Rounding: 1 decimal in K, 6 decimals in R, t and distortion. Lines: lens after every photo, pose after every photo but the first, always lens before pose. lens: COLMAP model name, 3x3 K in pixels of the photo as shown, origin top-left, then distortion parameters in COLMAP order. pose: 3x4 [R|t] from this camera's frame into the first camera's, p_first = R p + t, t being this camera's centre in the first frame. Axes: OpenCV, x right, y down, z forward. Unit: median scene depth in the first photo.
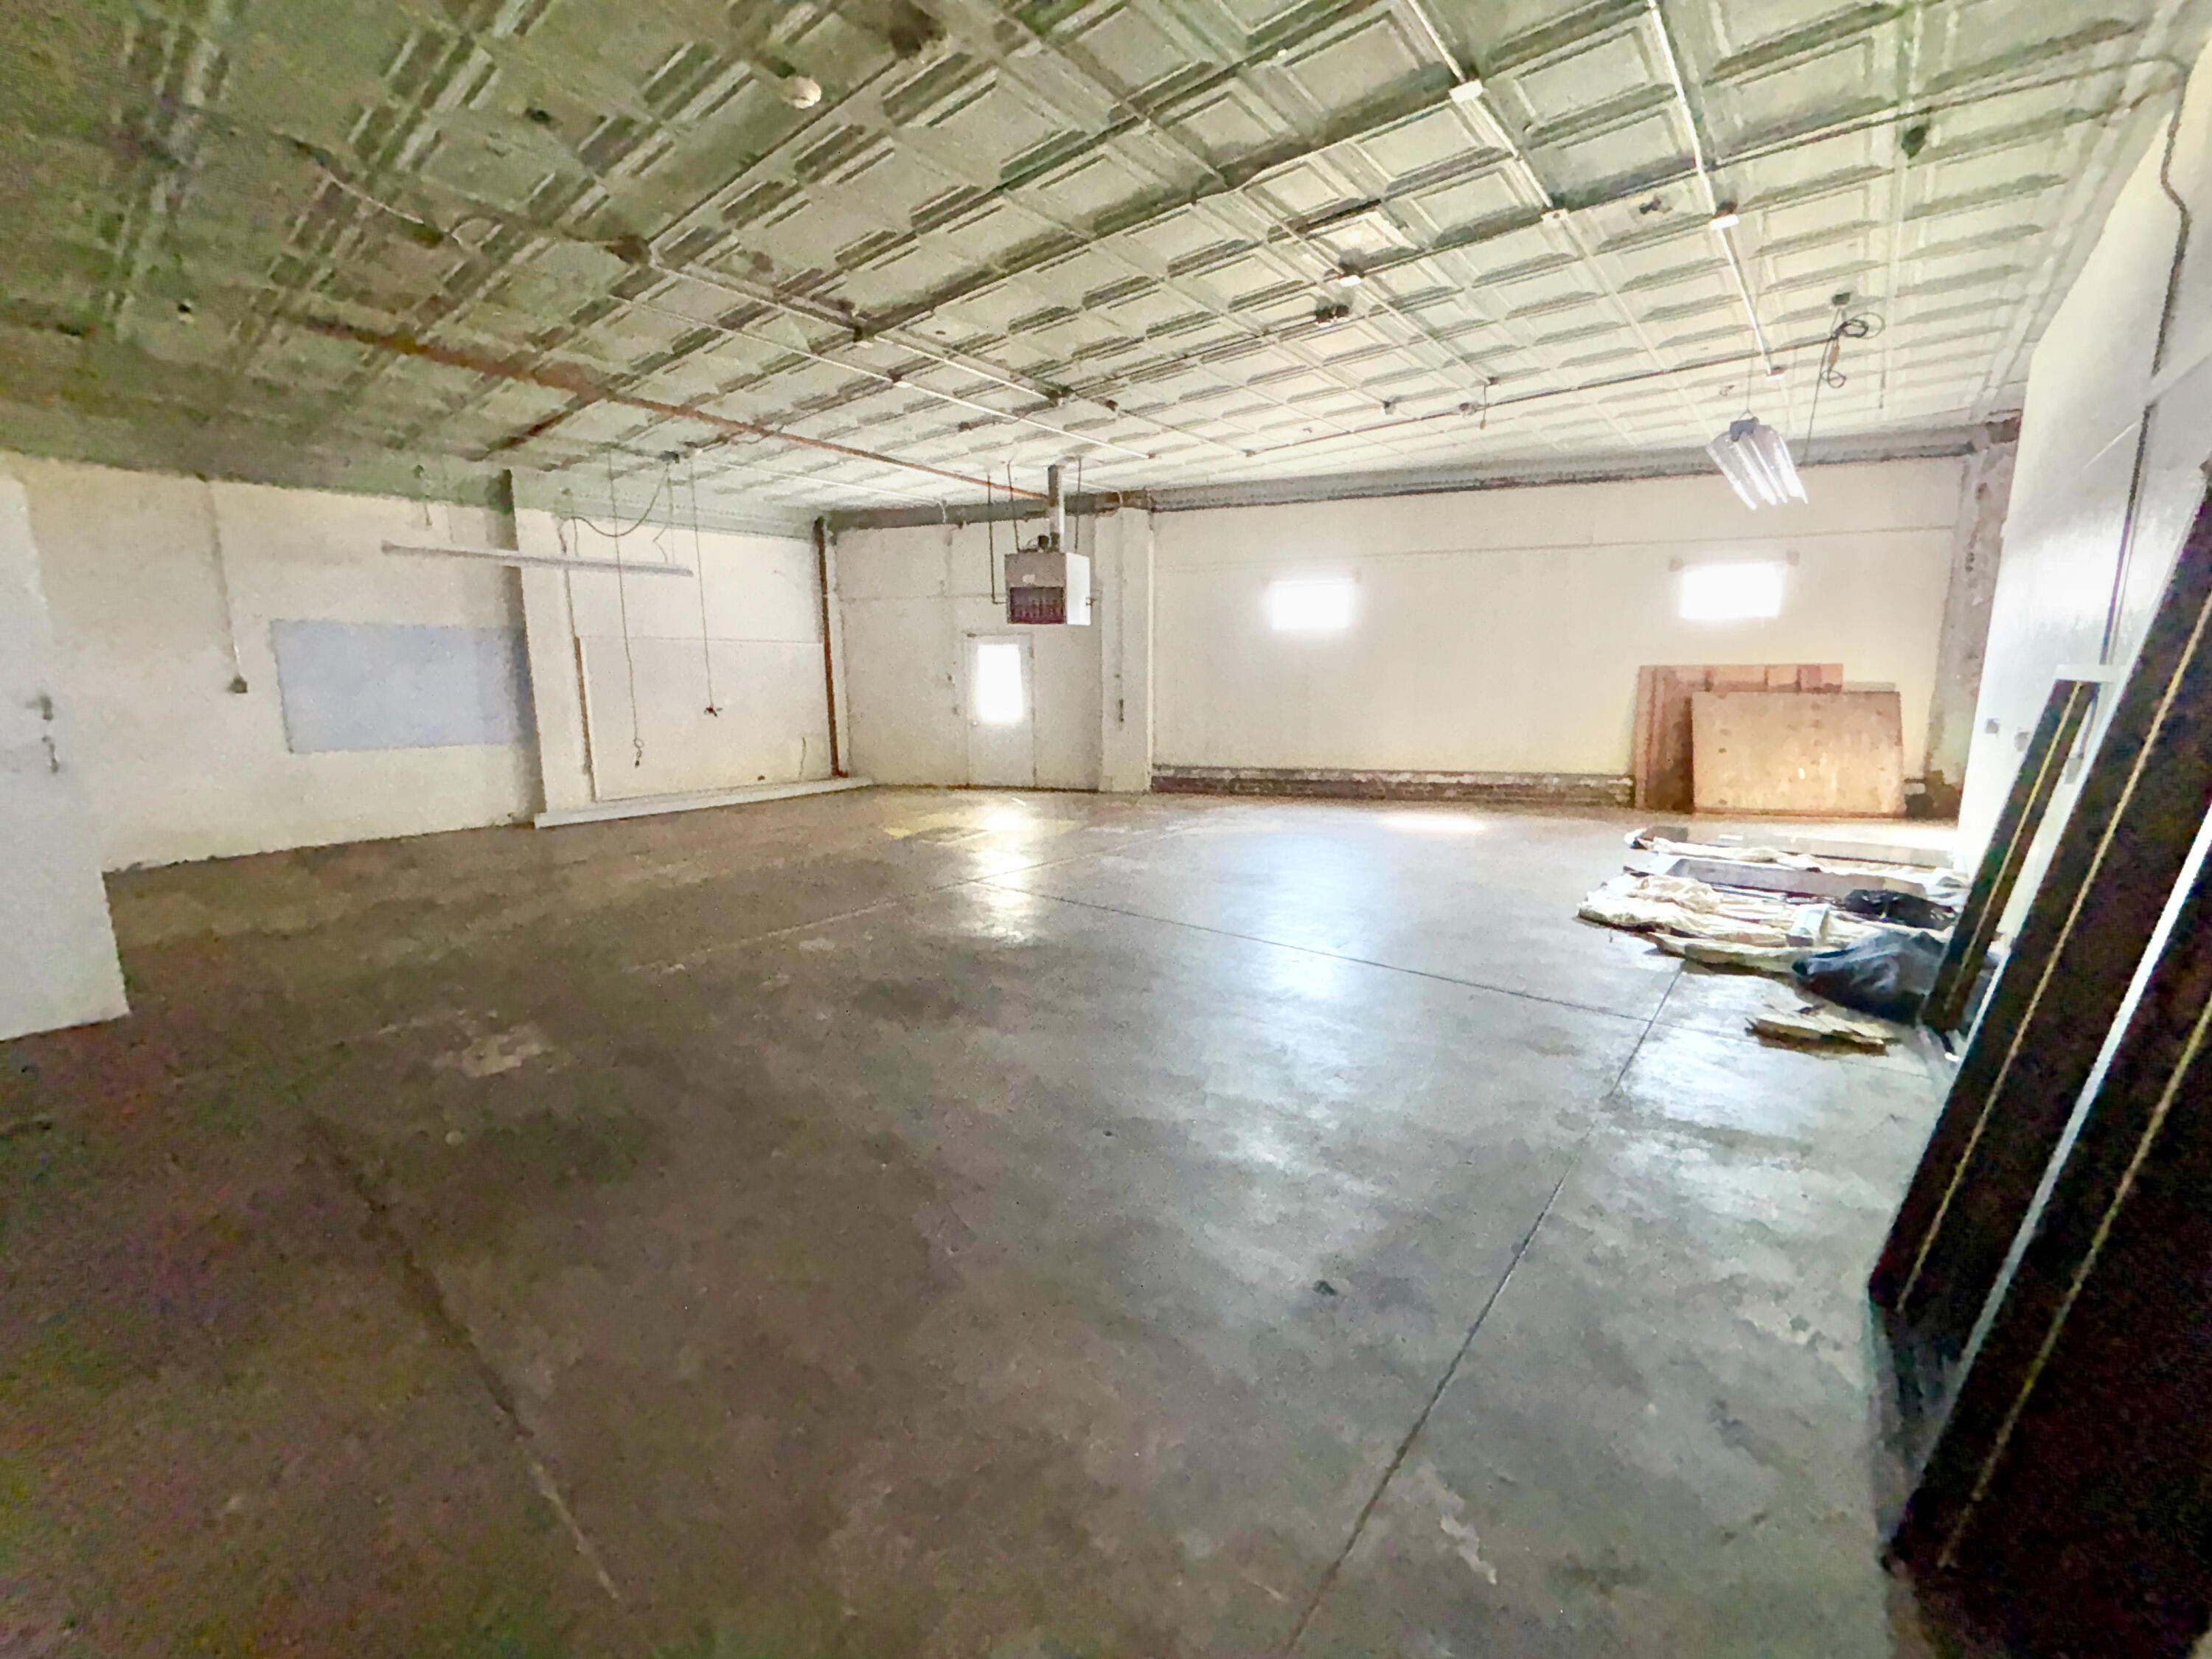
lens RADIAL K [[893.3, 0, 1110.1], [0, 893.3, 837.3], [0, 0, 1]] dist [0.003580, -0.000560]
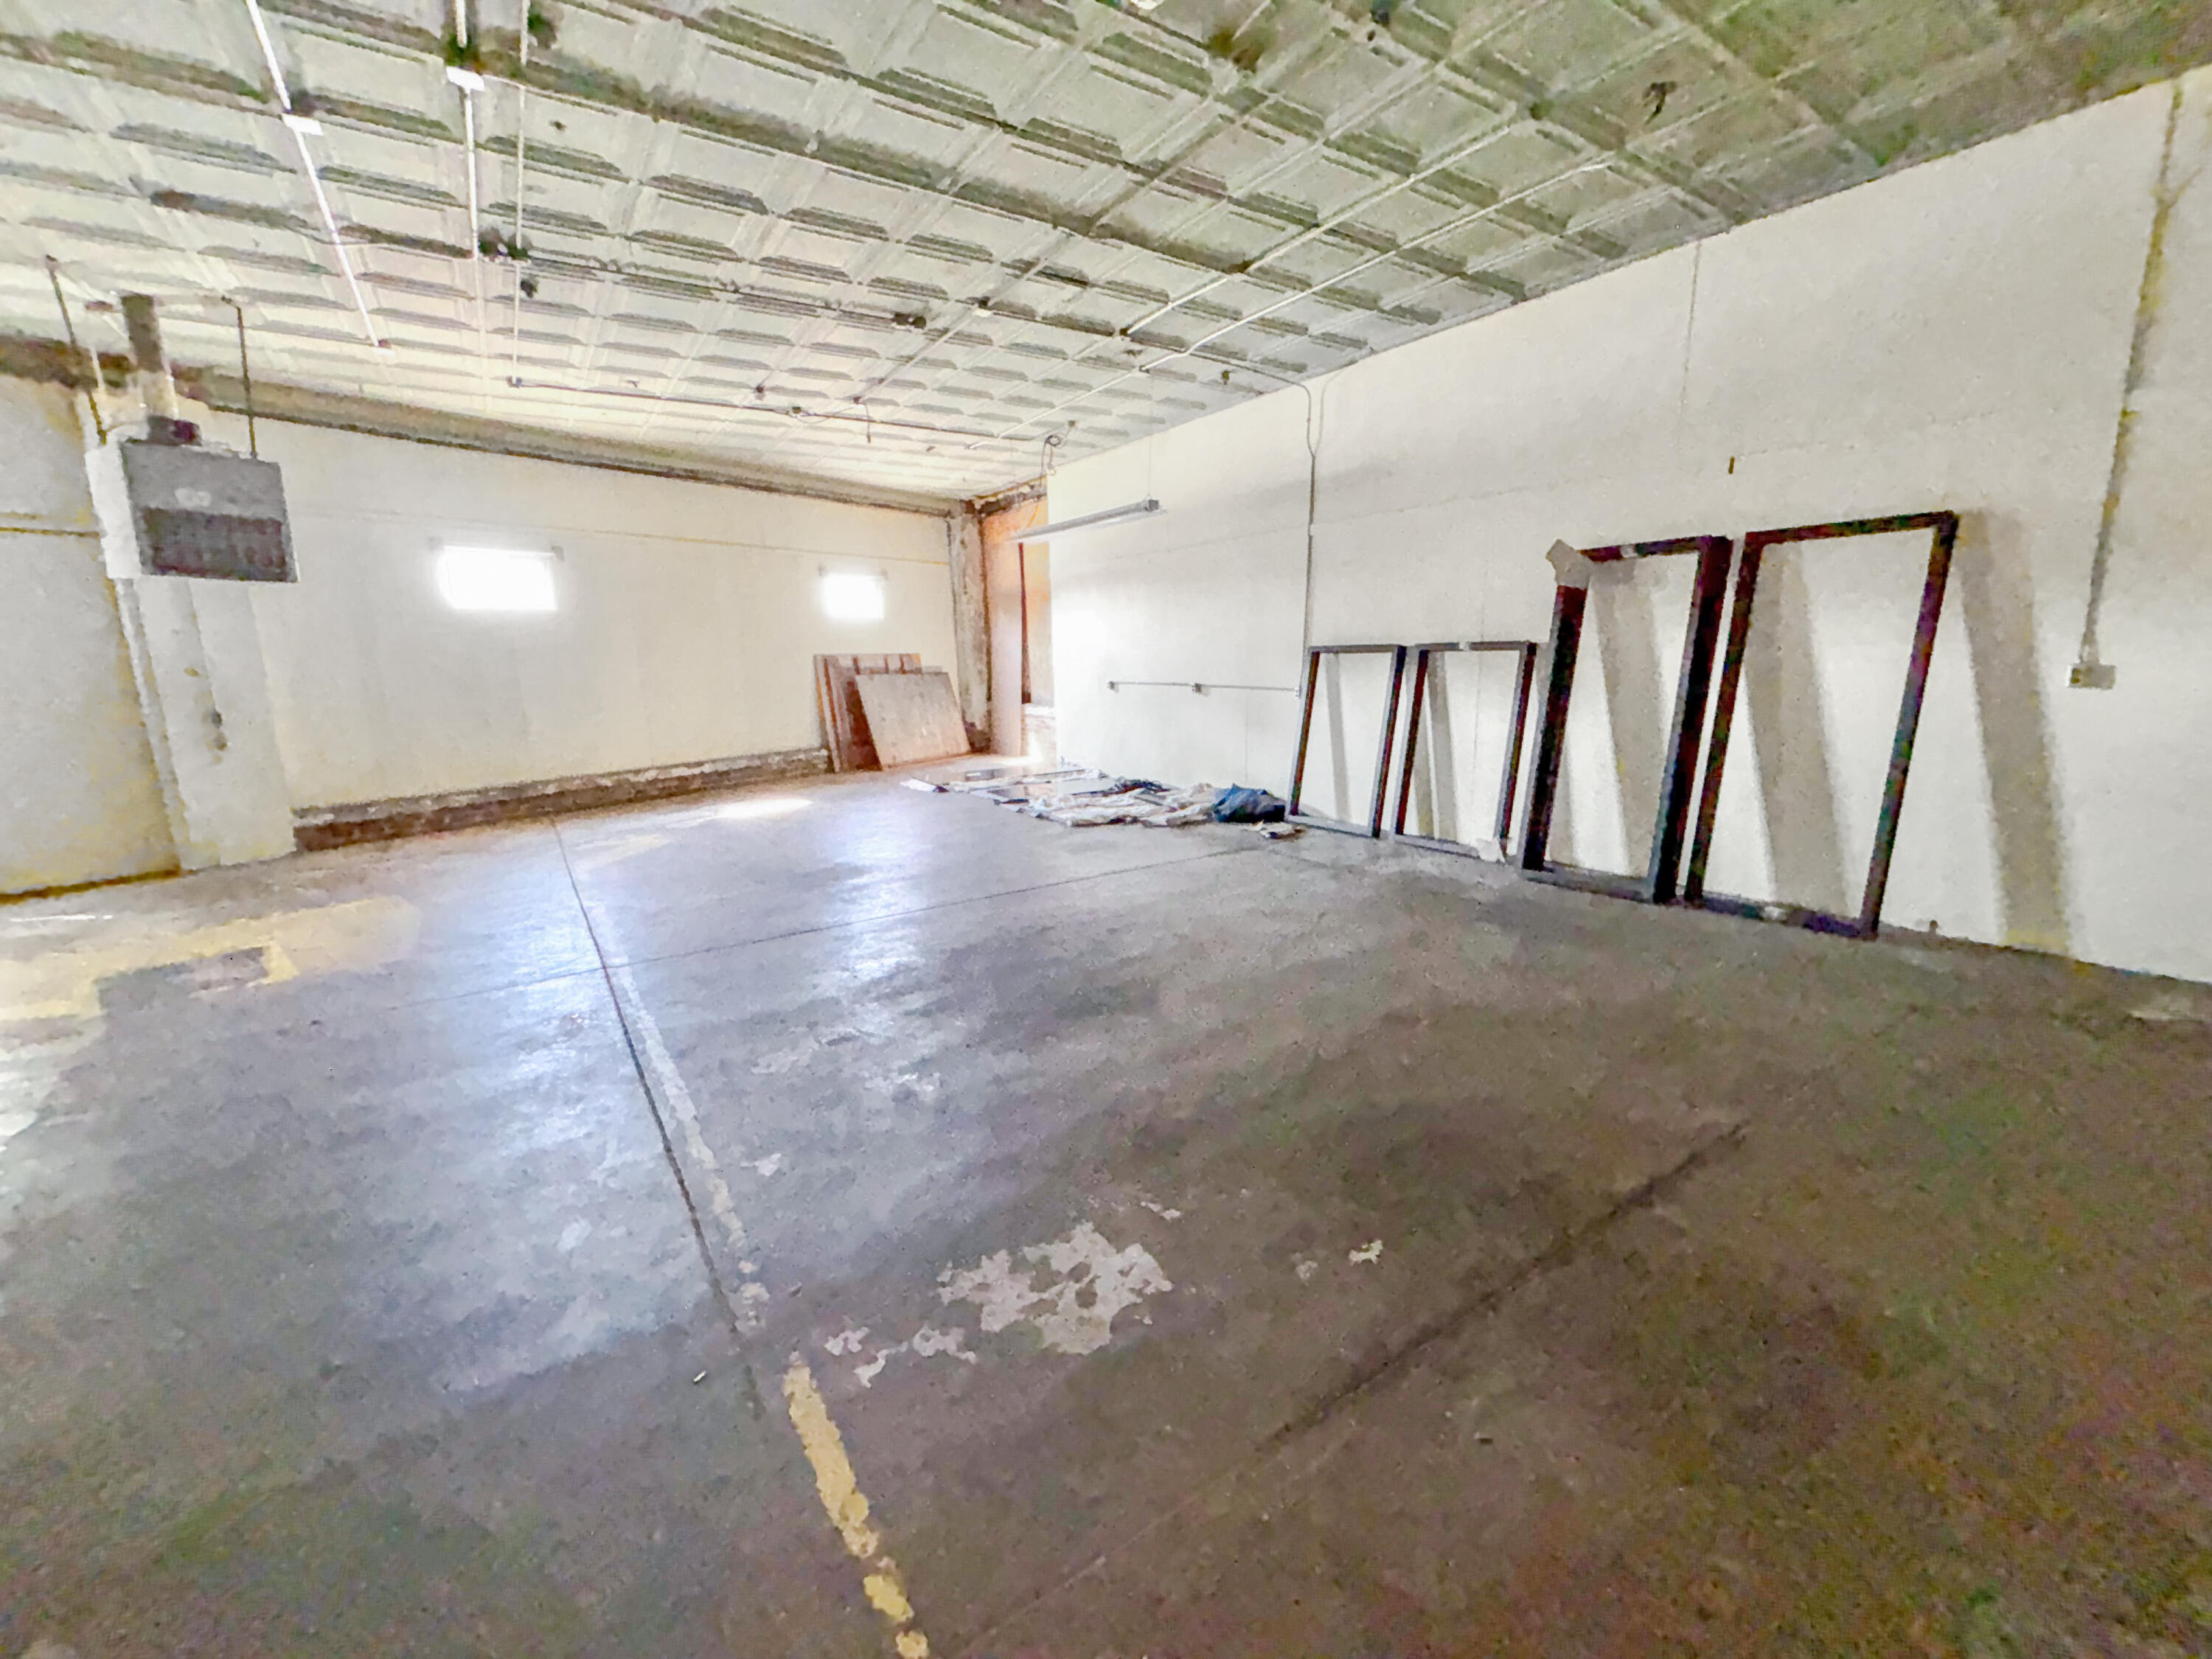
lens RADIAL K [[893.3, 0, 1106.2], [0, 893.3, 826.4], [0, 0, 1]] dist [0.003580, -0.000560]
pose [[0.295165, -0.181167, 0.938113, -0.468802], [0.192707, 0.972968, 0.127265, -0.047771], [-0.935811, 0.143217, 0.322098, 0.299234]]
